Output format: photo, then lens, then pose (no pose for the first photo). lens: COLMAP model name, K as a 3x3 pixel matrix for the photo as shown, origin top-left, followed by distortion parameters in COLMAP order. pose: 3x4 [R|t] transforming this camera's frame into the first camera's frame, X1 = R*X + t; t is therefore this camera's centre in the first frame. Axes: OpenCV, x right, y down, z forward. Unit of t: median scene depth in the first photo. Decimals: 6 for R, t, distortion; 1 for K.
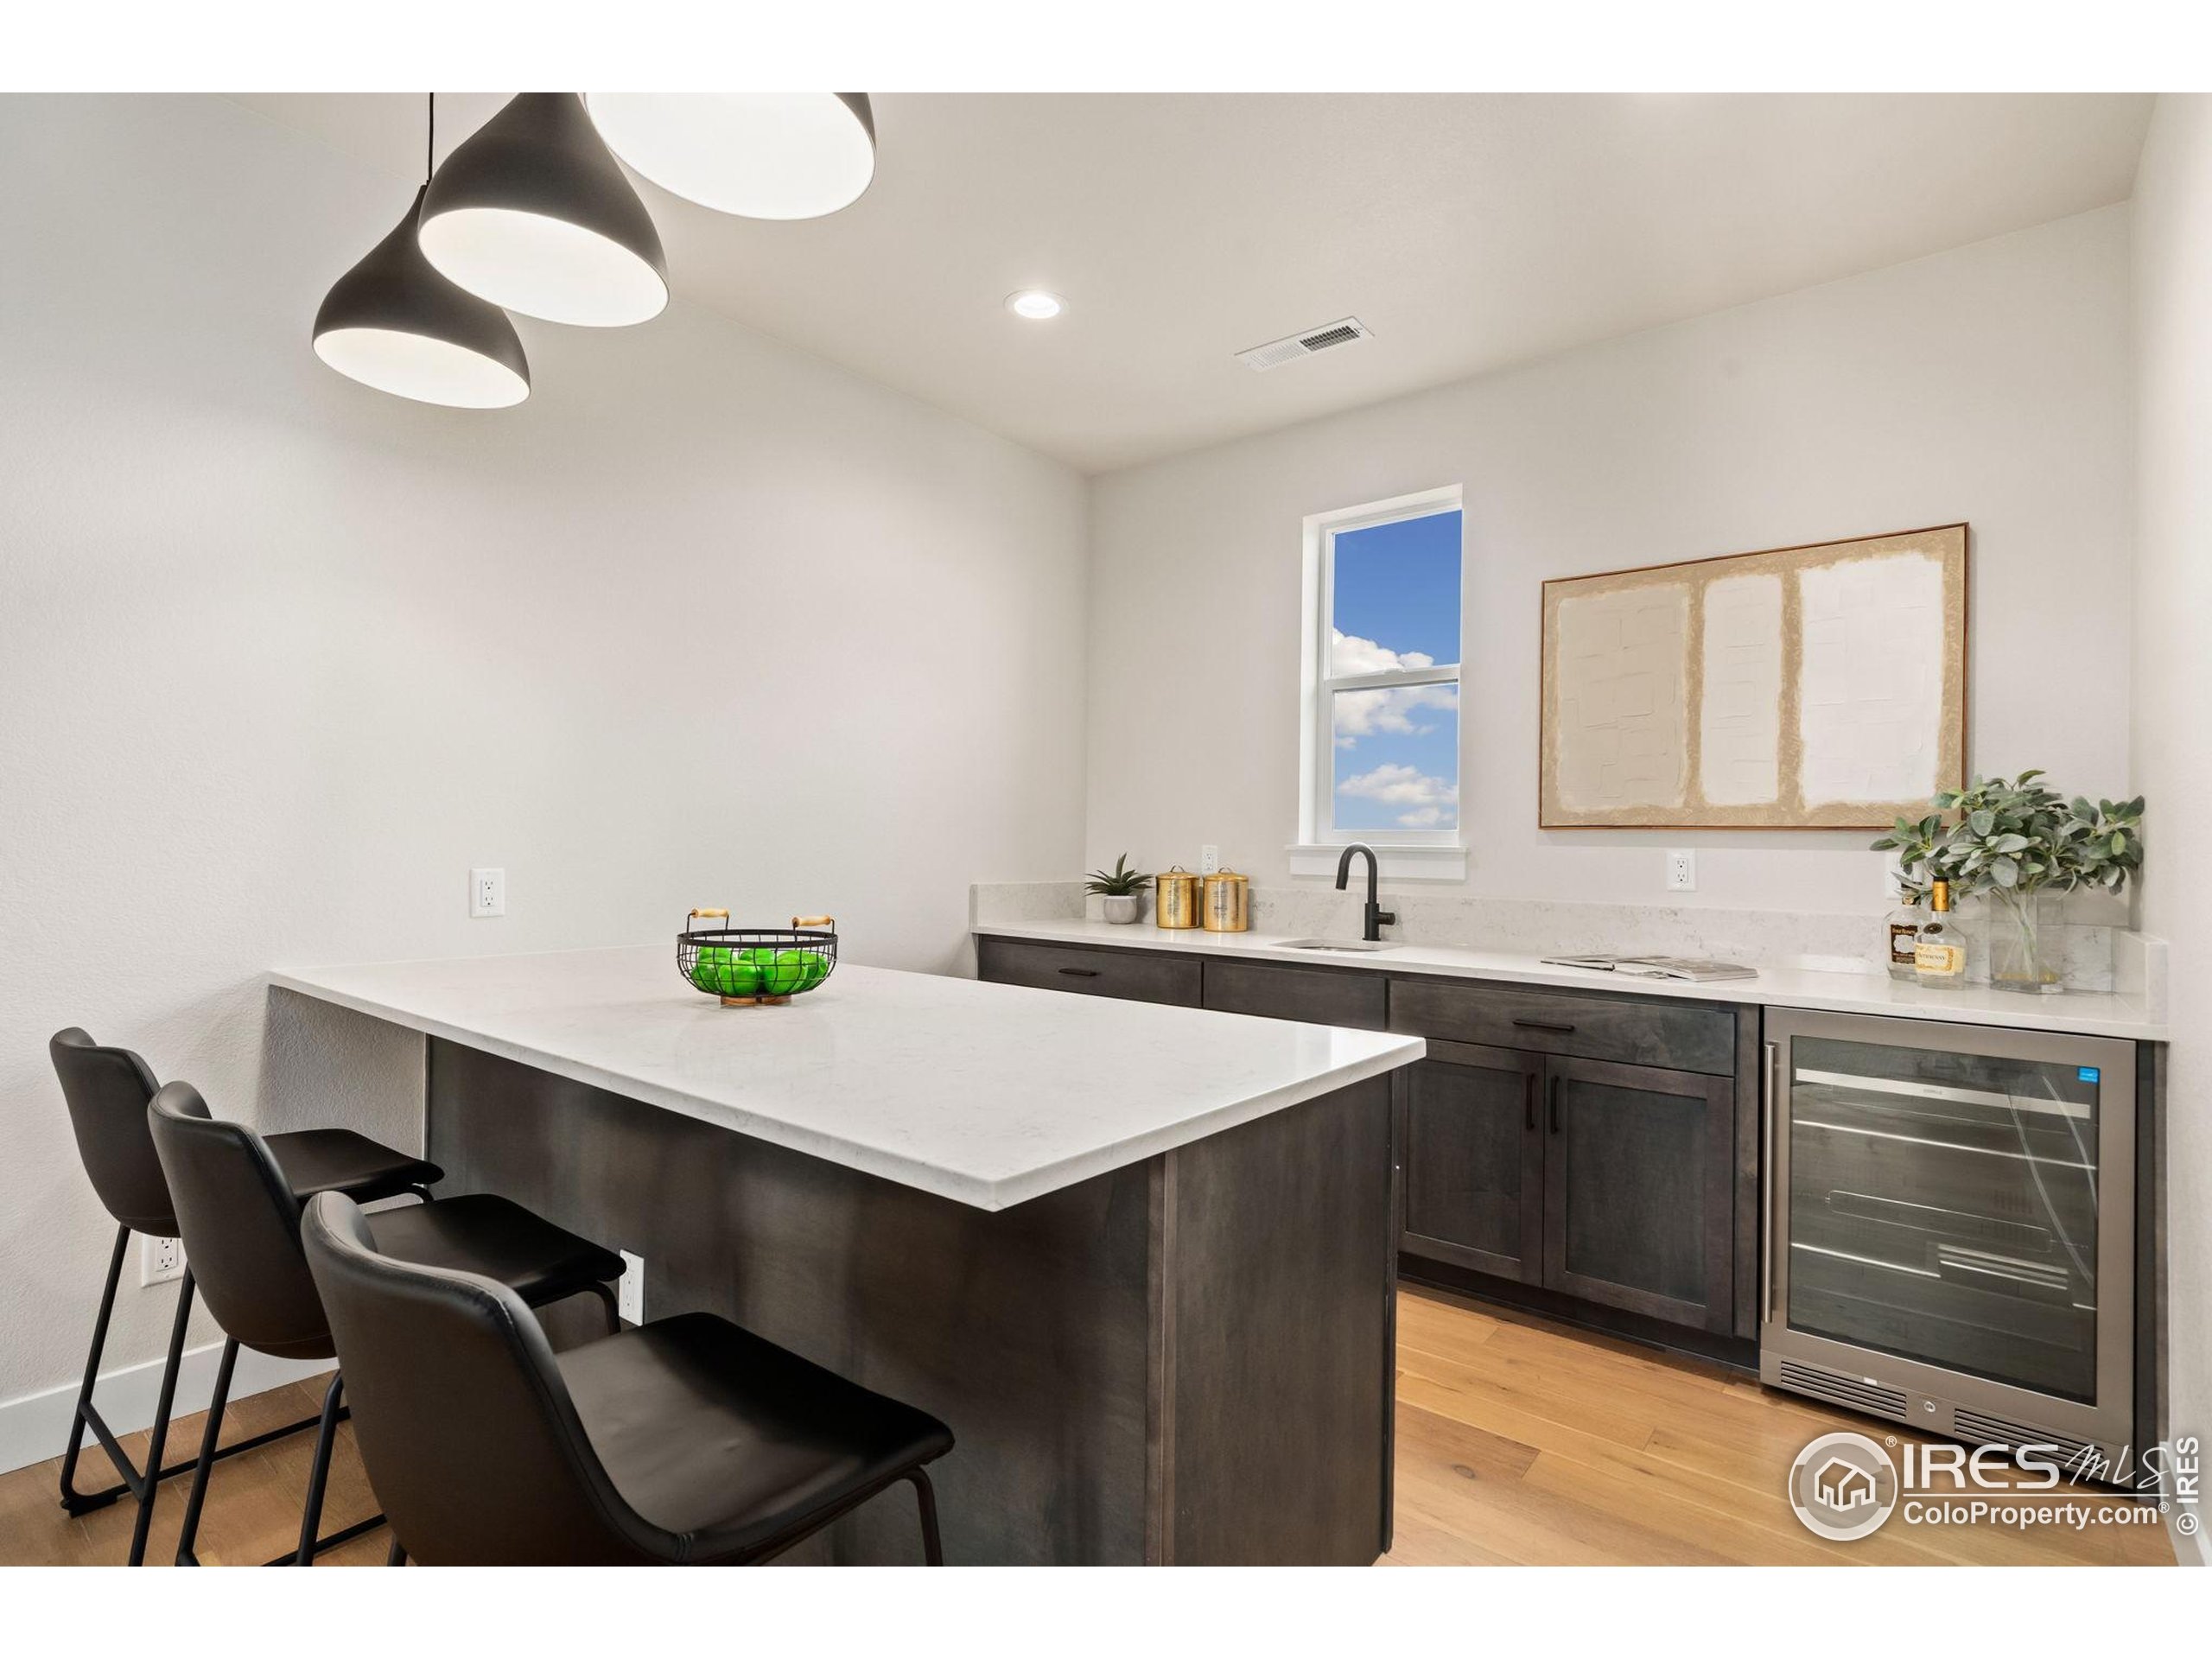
lens RADIAL K [[1032.5, 0, 1109.3], [0, 1032.5, 821.8], [0, 0, 1]] dist [-0.003352, -0.000149]
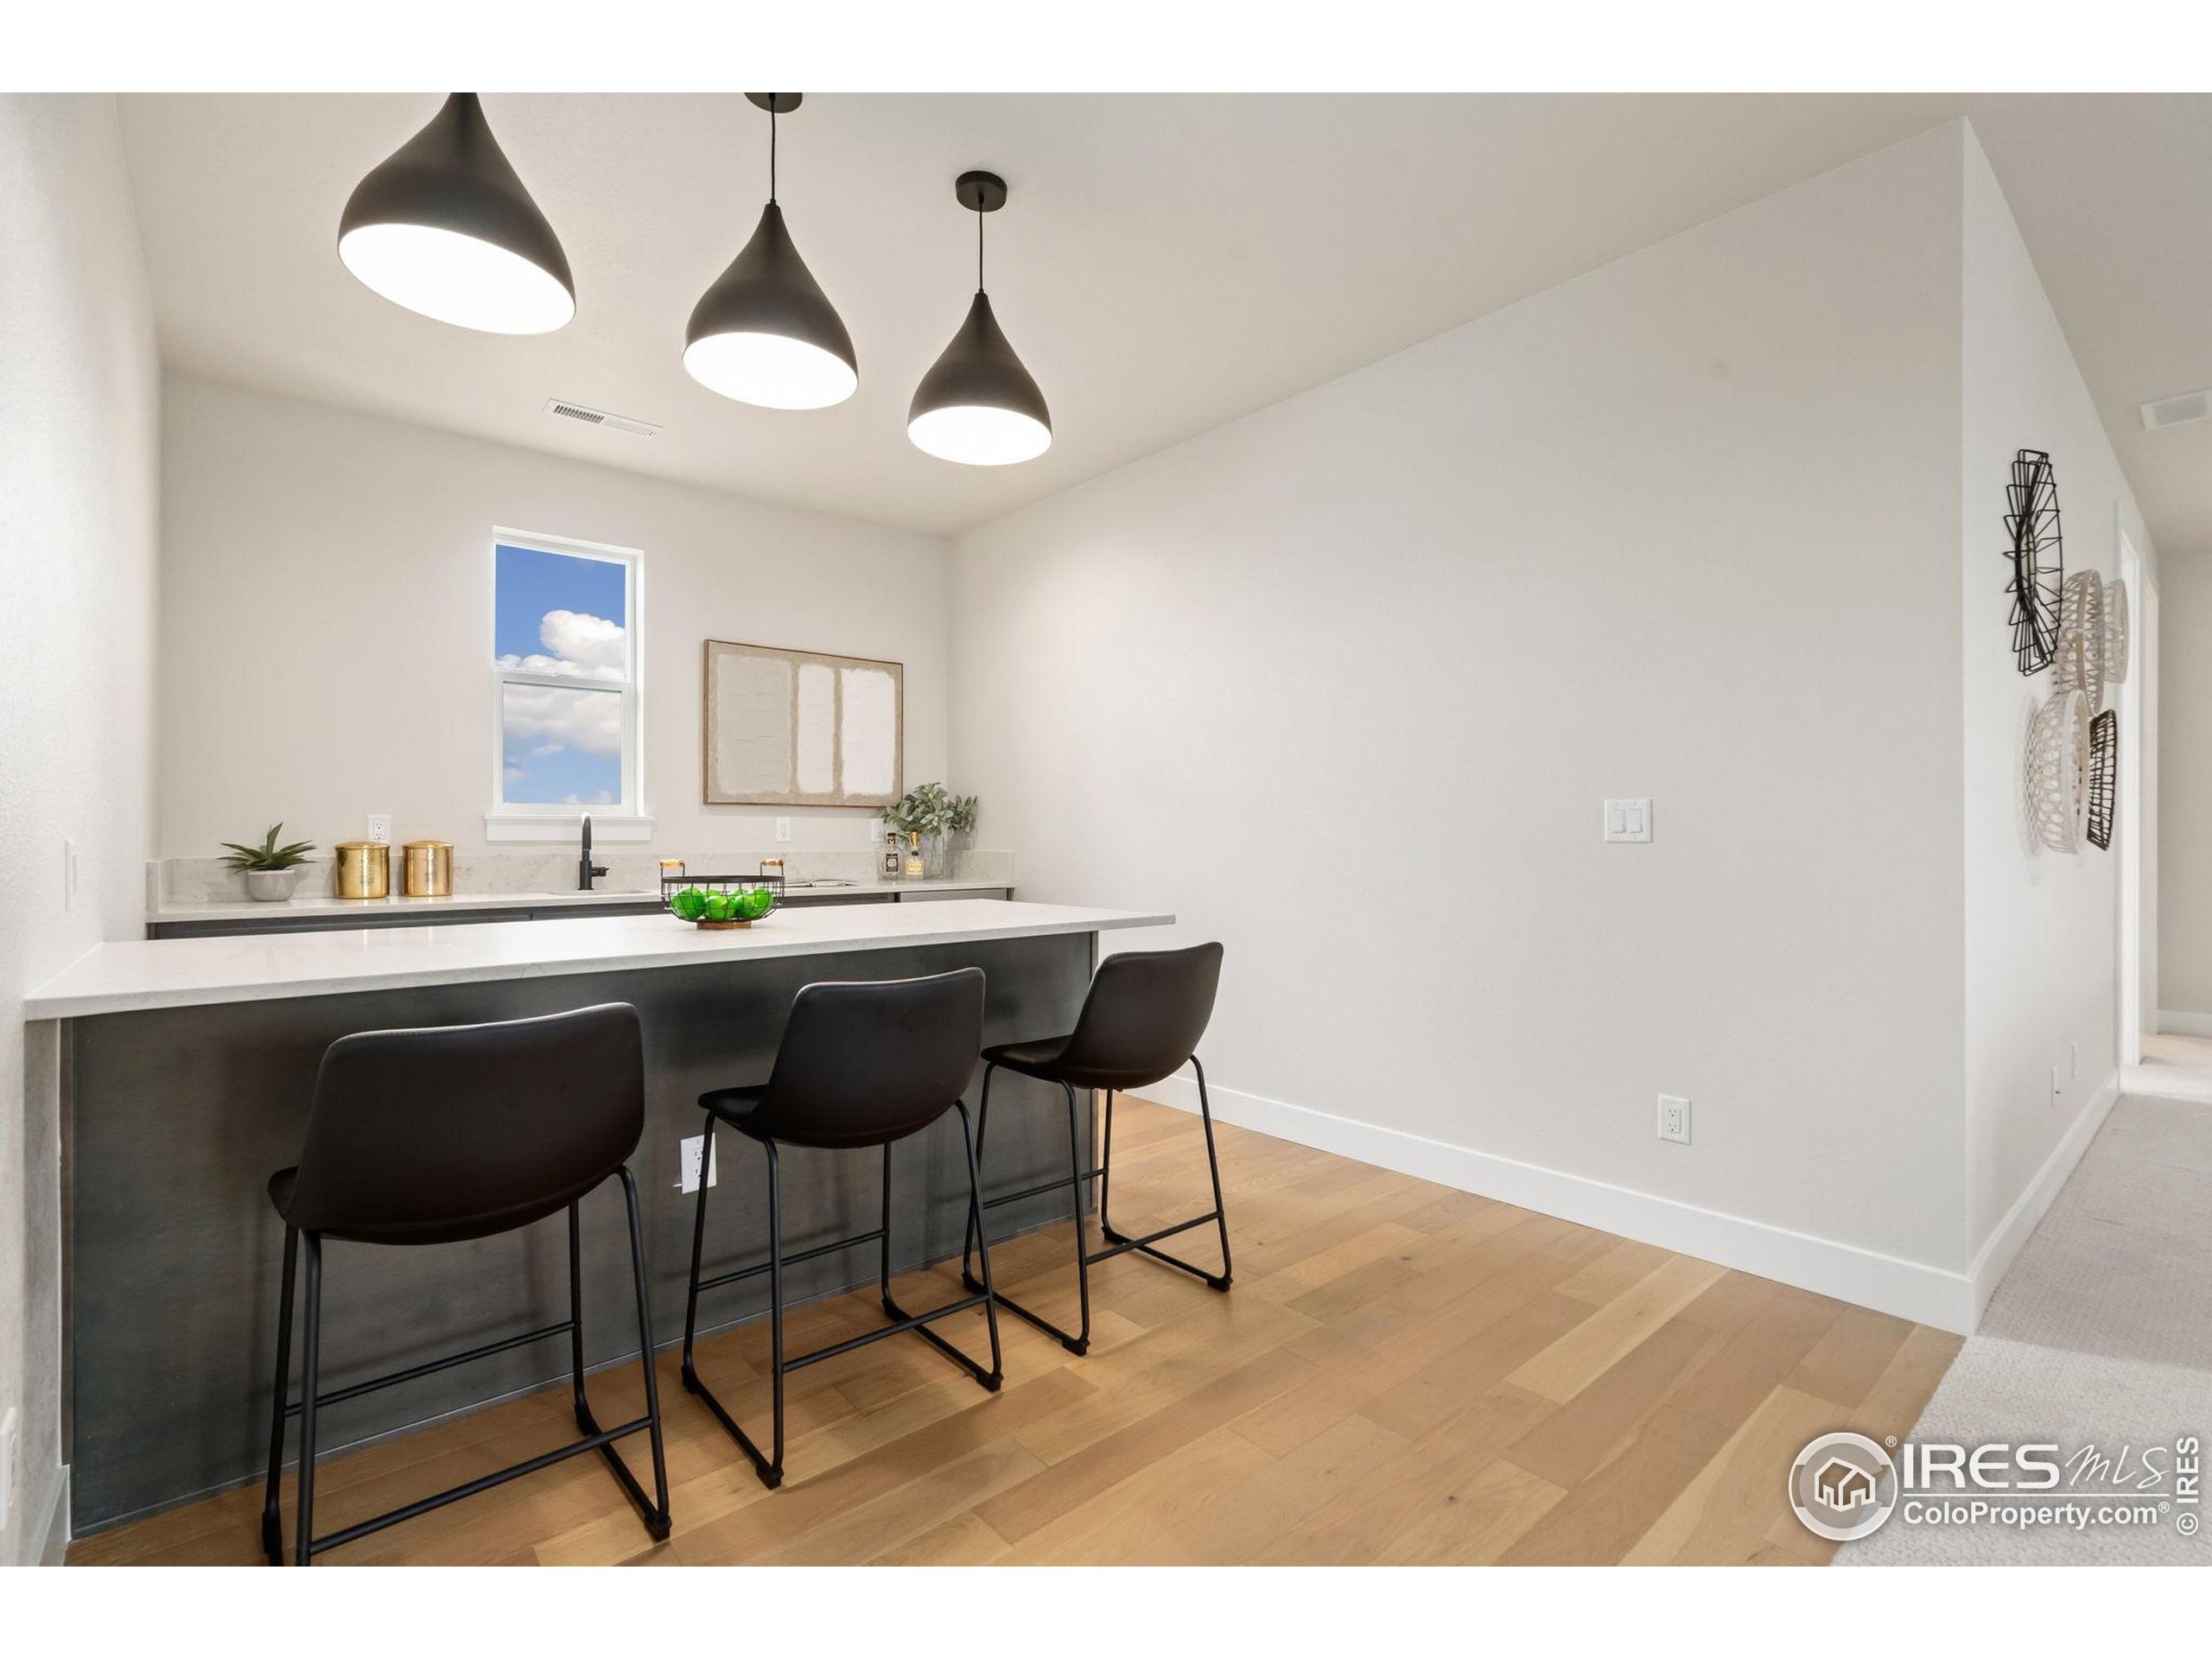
lens RADIAL K [[1032.5, 0, 1109.3], [0, 1032.5, 821.8], [0, 0, 1]] dist [-0.003352, -0.000149]
pose [[0.190414, -0.002116, 0.981702, -1.014061], [-0.019746, 0.999787, 0.005985, 0.012655], [-0.981505, -0.020525, 0.190332, 0.146424]]
